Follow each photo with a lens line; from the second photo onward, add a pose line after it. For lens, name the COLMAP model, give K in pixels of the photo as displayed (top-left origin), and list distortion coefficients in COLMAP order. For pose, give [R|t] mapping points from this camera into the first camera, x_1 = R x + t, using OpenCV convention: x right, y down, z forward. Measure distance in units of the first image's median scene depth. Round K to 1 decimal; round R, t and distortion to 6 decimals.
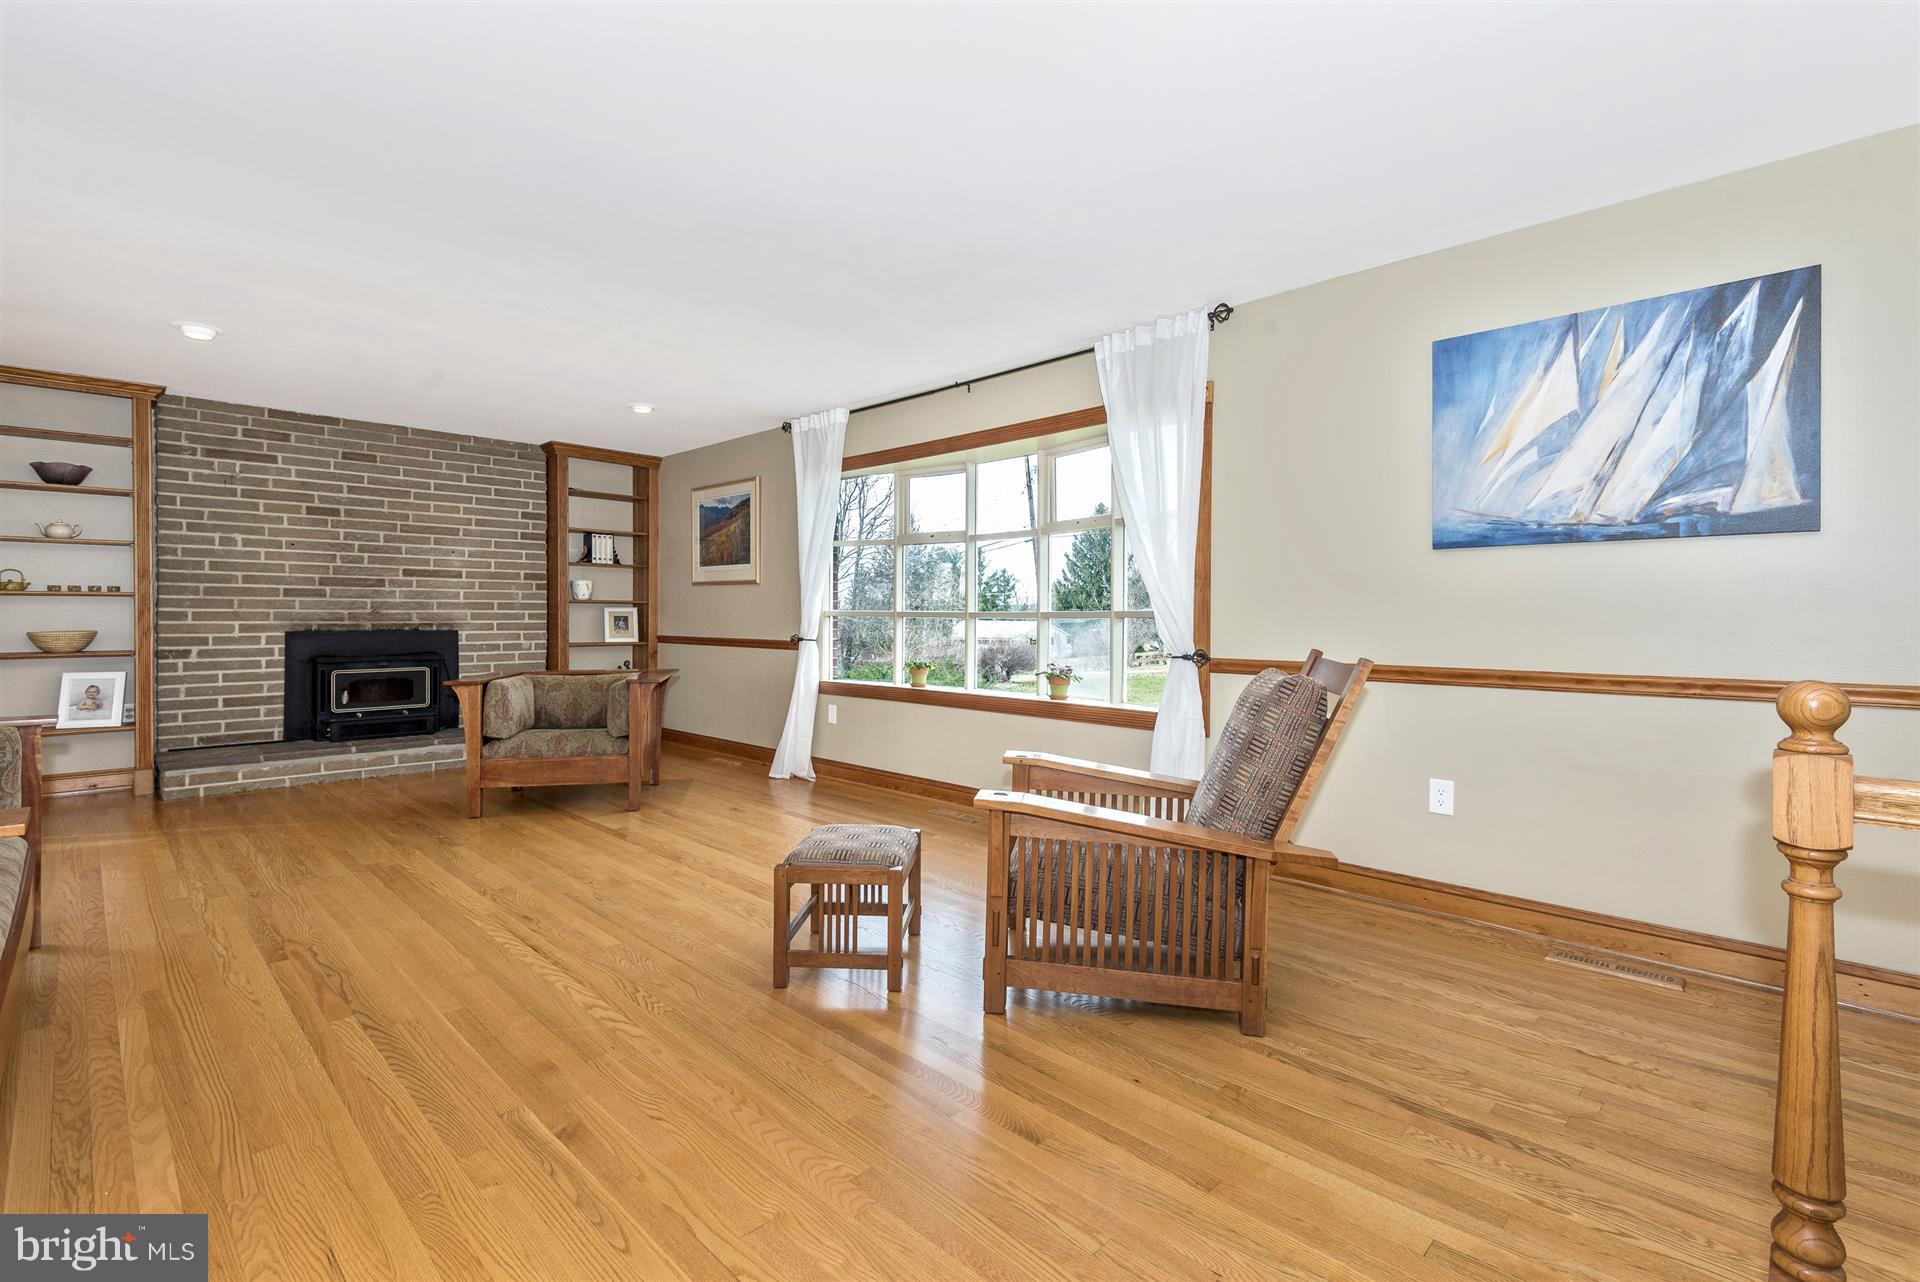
lens RADIAL K [[882.2, 0, 953.9], [0, 882.2, 631.5], [0, 0, 1]] dist [0.012407, -0.001684]
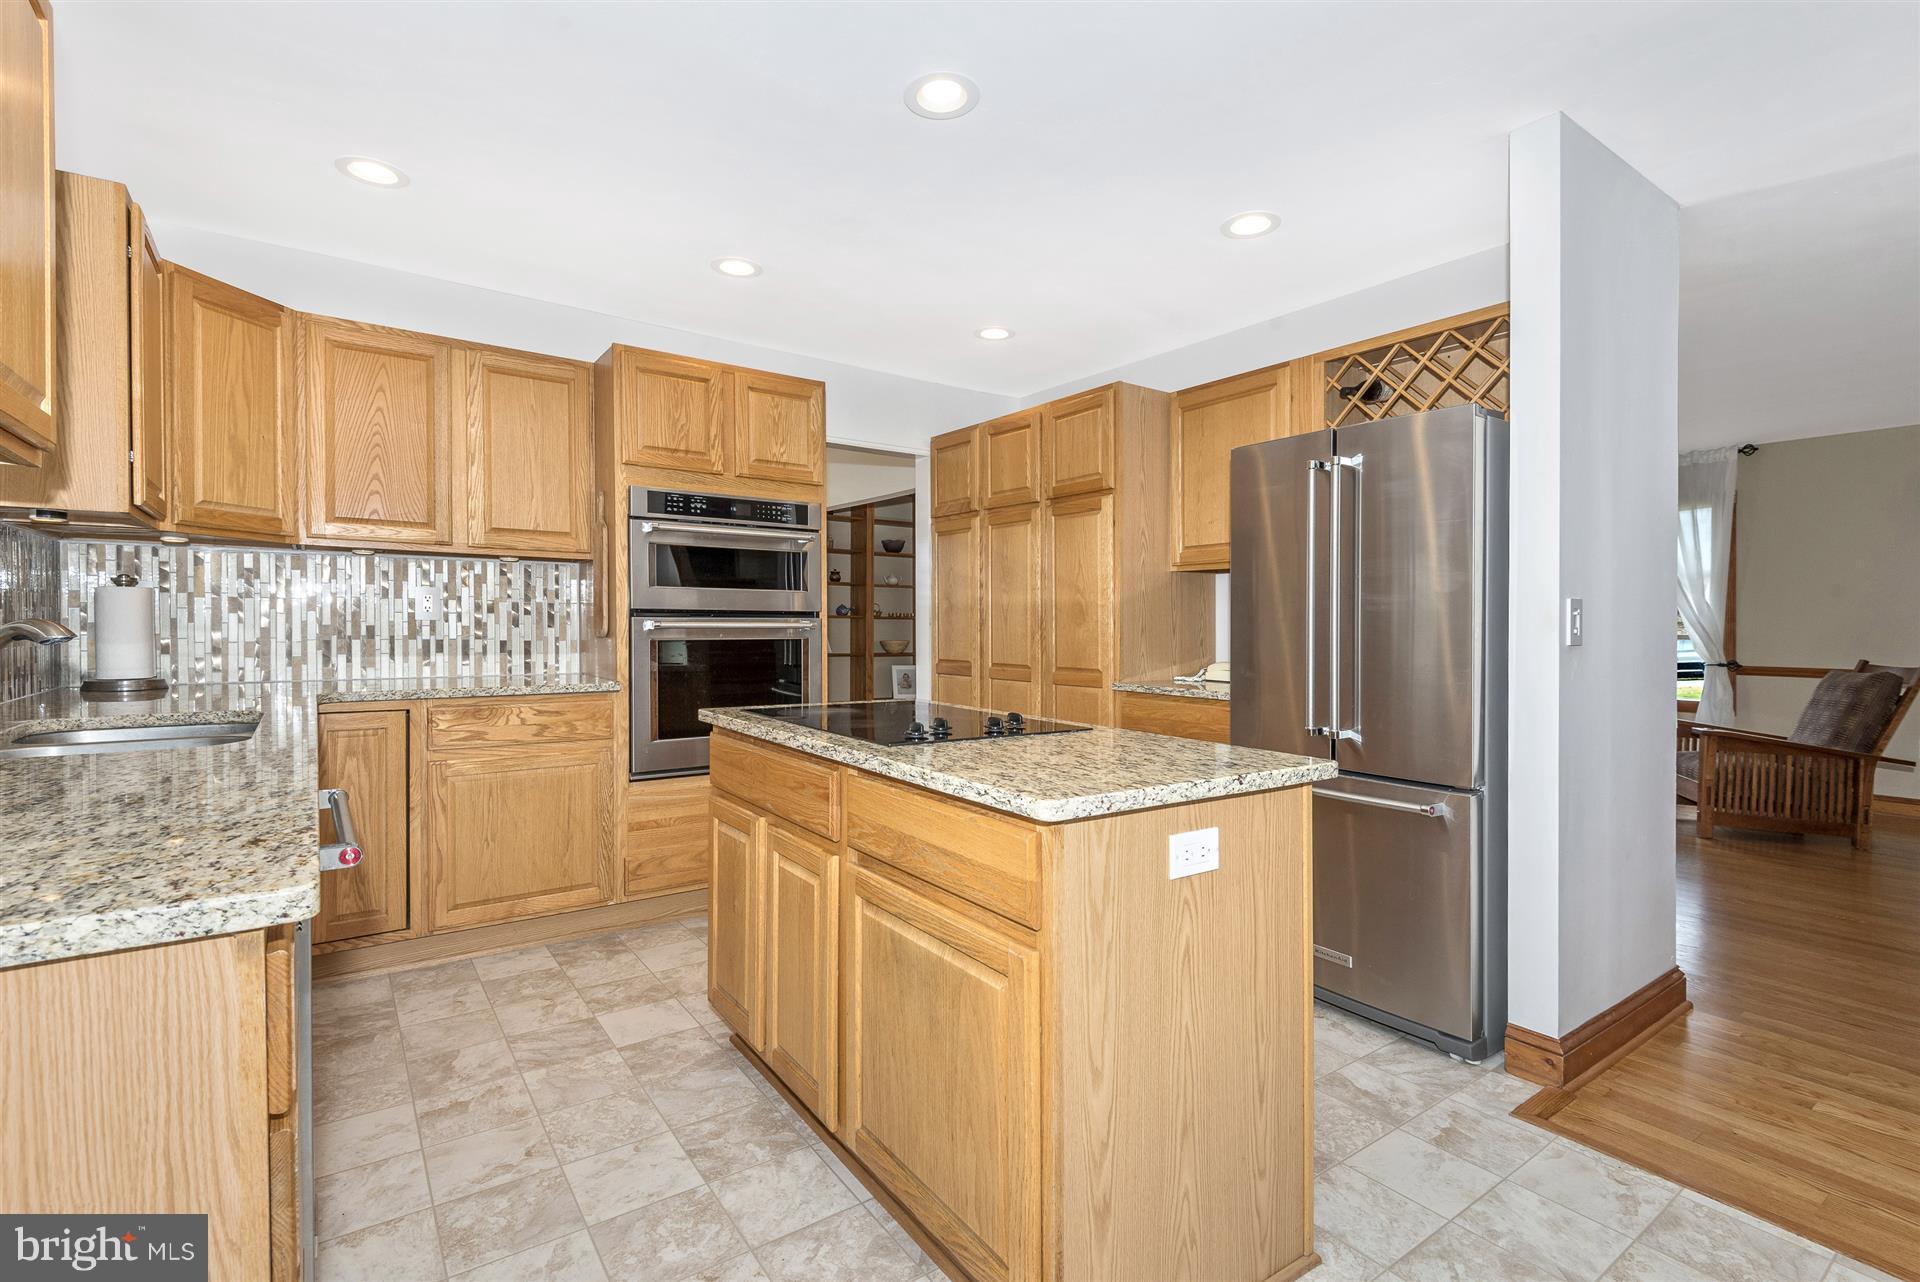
lens RADIAL K [[882.2, 0, 961.7], [0, 882.2, 633.3], [0, 0, 1]] dist [0.012407, -0.001684]
pose [[0.983441, 0.007888, -0.181058, -0.673491], [-0.010188, 0.999879, -0.011780, 0.004704], [0.180943, 0.013429, 0.983402, -0.702704]]
